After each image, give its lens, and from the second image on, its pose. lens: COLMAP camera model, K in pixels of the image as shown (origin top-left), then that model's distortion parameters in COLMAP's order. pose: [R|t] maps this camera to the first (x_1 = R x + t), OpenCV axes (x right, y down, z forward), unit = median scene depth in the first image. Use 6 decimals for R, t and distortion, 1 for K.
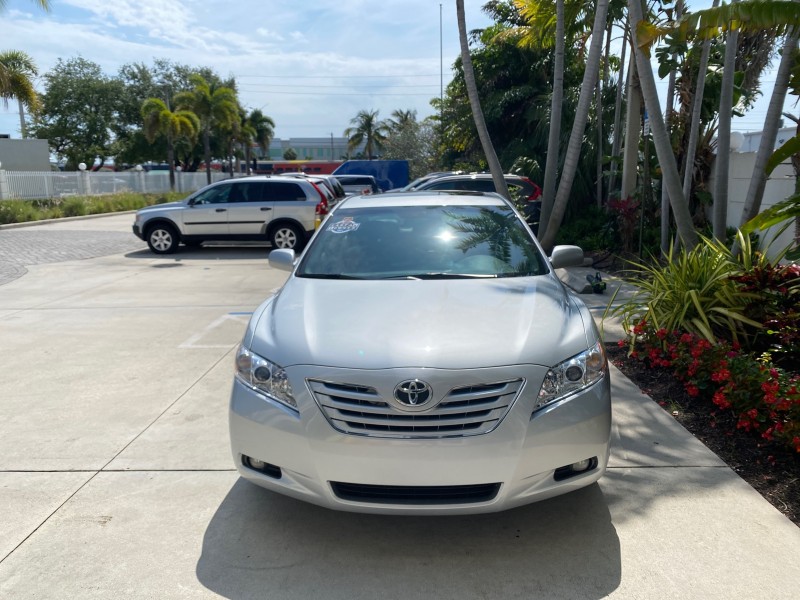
lens RADIAL K [[609.2, 0, 401.7], [0, 609.2, 301.3], [0, 0, 1]] dist [-0.000594, -0.000692]
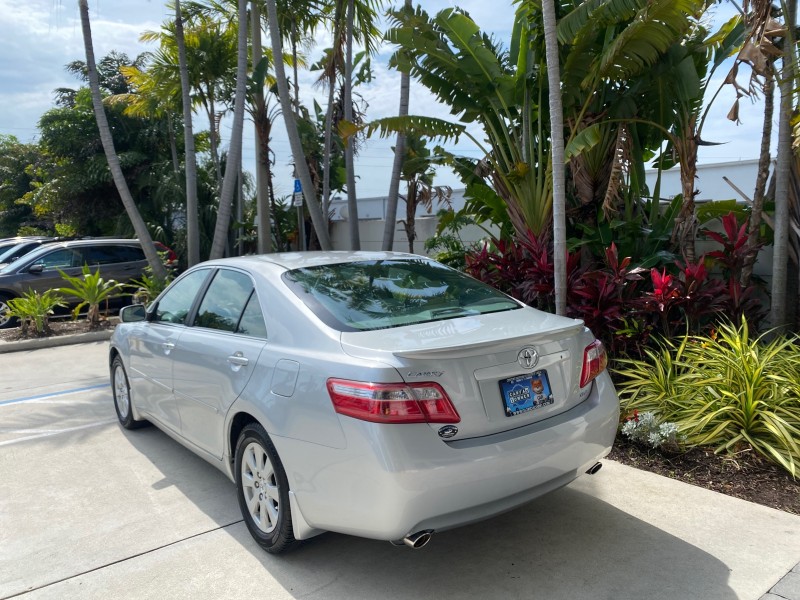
lens RADIAL K [[605.2, 0, 400.5], [0, 605.2, 300.0], [0, 0, 1]] dist [0.002900, -0.004498]
pose [[0.770989, -0.070517, 0.632932, -0.100277], [0.137118, 0.988922, -0.056849, 0.000473], [-0.621911, 0.130616, 0.772118, -0.000860]]
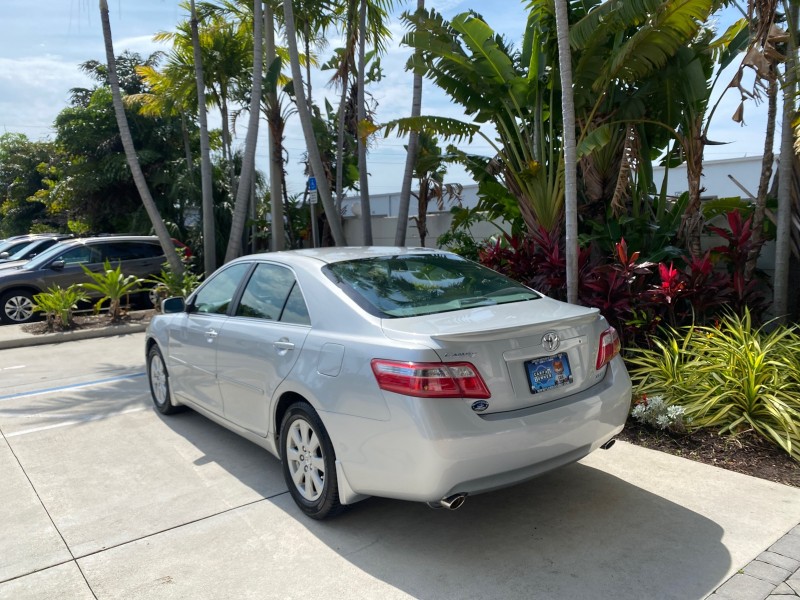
lens RADIAL K [[604.4, 0, 399.3], [0, 604.4, 302.9], [0, 0, 1]] dist [0.002002, -0.004420]
pose [[0.776382, -0.077761, 0.625447, -0.116886], [0.137430, 0.989368, -0.047589, 0.002069], [-0.615096, 0.122902, 0.778814, -0.007906]]
